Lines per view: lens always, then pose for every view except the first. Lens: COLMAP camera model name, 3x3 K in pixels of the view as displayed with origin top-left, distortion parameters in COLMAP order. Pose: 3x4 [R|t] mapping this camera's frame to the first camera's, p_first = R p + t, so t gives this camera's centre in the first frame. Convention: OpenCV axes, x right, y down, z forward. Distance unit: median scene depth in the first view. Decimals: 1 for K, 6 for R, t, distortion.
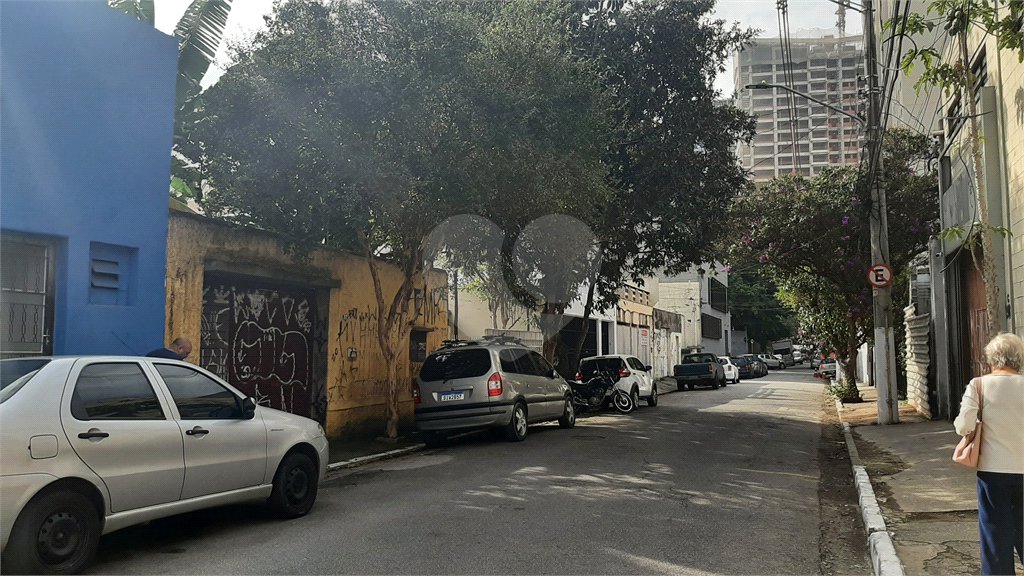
lens RADIAL K [[794.8, 0, 504.6], [0, 794.8, 292.3], [0, 0, 1]] dist [0.058861, -0.125373]
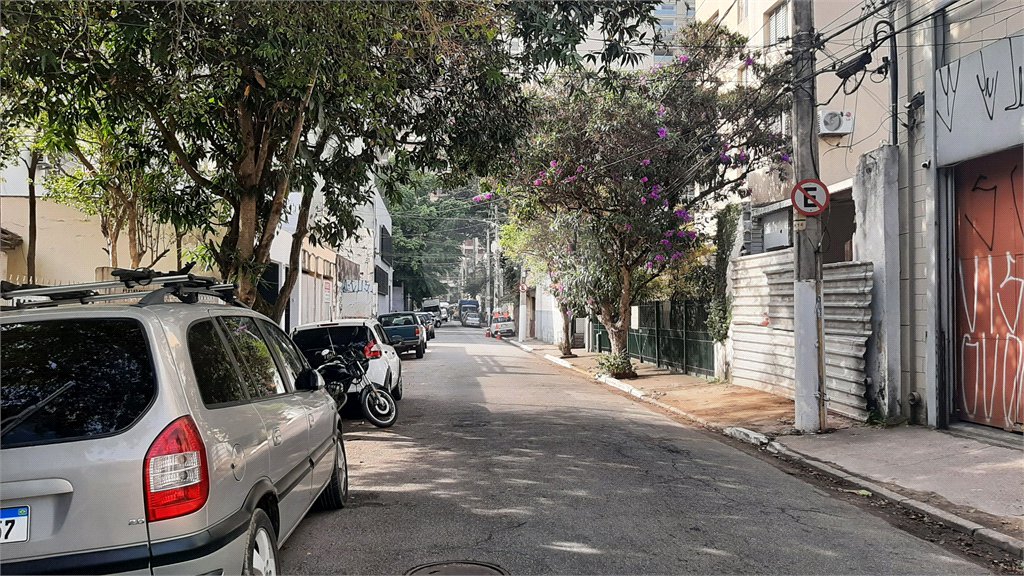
lens RADIAL K [[794.8, 0, 524.3], [0, 794.8, 298.6], [0, 0, 1]] dist [0.058861, -0.125373]
pose [[0.885946, 0.012480, 0.463621, -0.023727], [-0.041426, 0.997772, 0.052303, 0.035525], [-0.461936, -0.065544, 0.884488, 0.550860]]
